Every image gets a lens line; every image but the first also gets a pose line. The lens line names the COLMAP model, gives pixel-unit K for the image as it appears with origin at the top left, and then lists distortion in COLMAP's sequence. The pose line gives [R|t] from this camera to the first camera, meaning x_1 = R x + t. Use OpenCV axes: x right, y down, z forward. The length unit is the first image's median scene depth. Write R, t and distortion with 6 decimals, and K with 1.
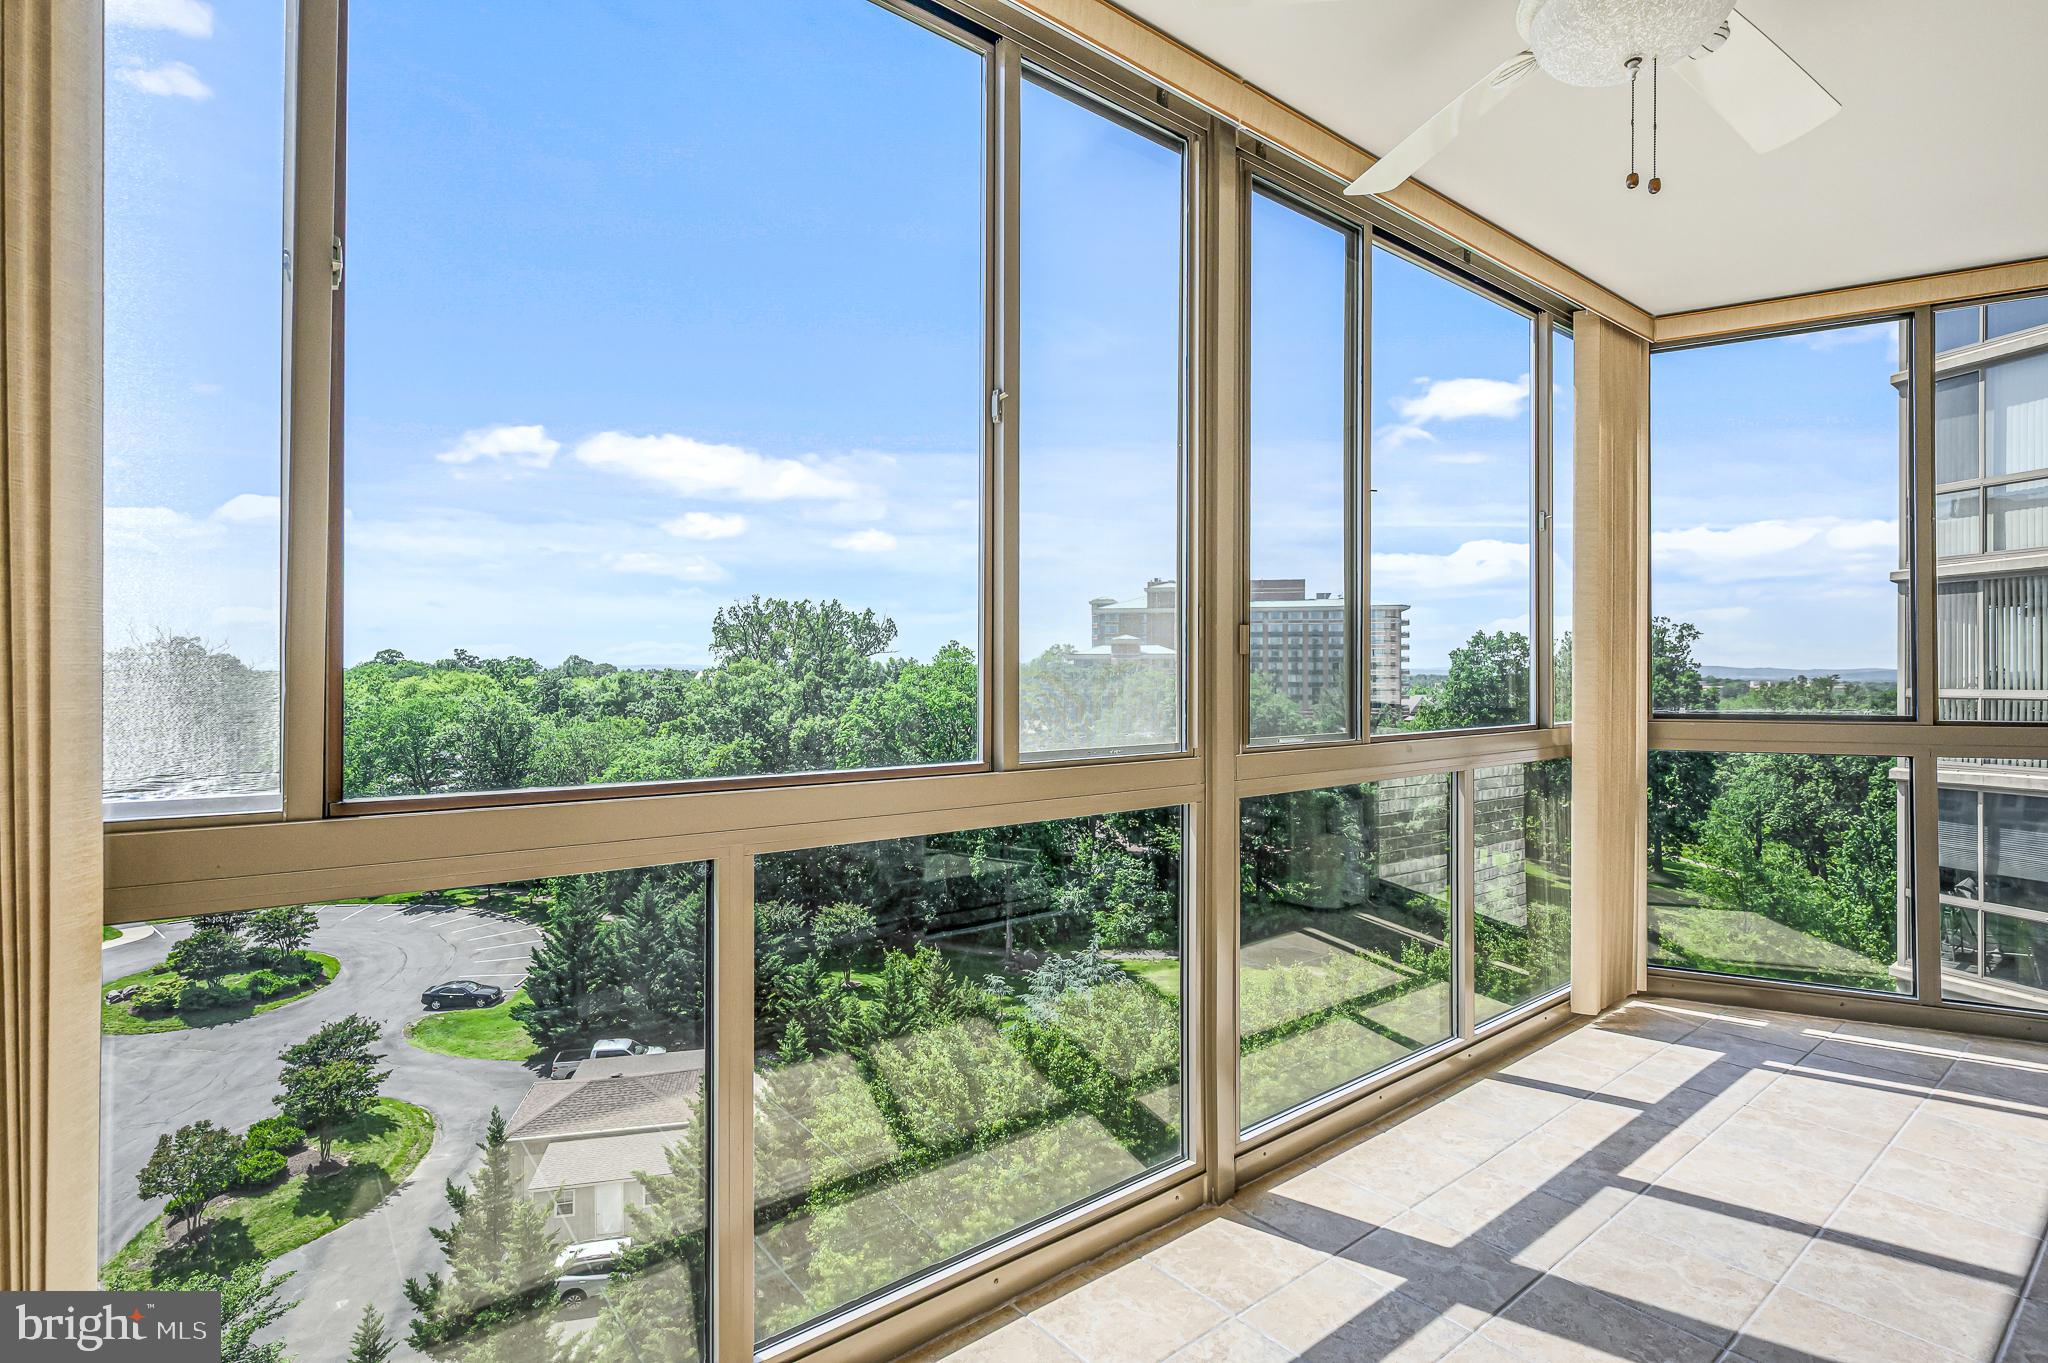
lens RADIAL K [[985.8, 0, 1021.5], [0, 985.8, 686.1], [0, 0, 1]] dist [-0.001973, -0.000597]
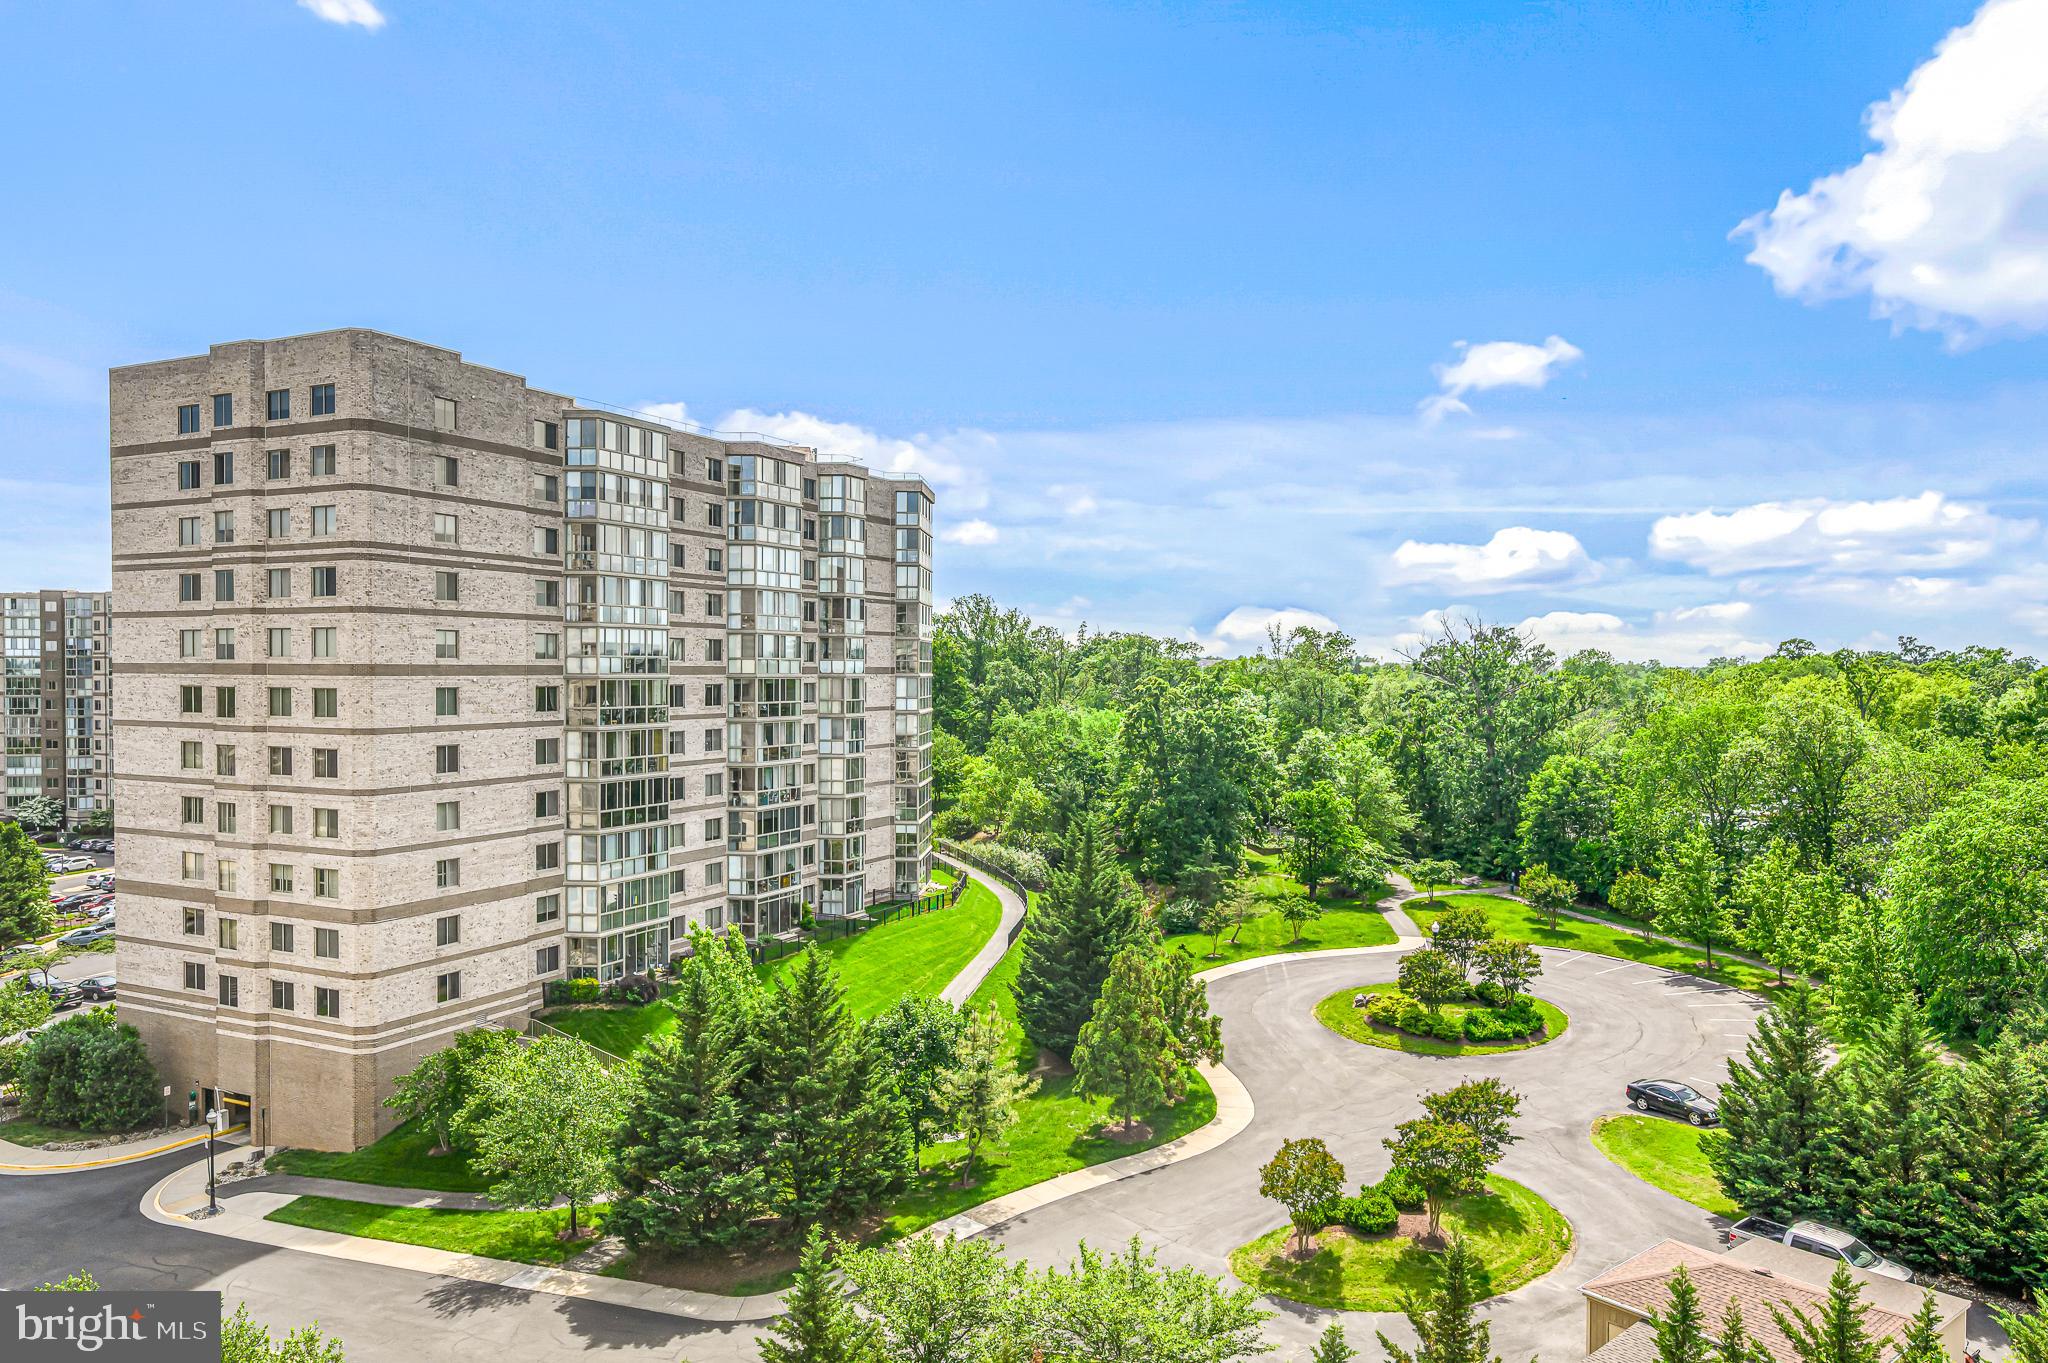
lens RADIAL K [[1361.7, 0, 992.3], [0, 1361.7, 693.6], [0, 0, 1]] dist [-0.004432, 0.003055]
pose [[0.443170, 0.021368, -0.896183, 0.137607], [-0.016470, 0.999741, 0.015692, -0.003092], [0.896286, 0.007806, 0.443407, 0.089820]]
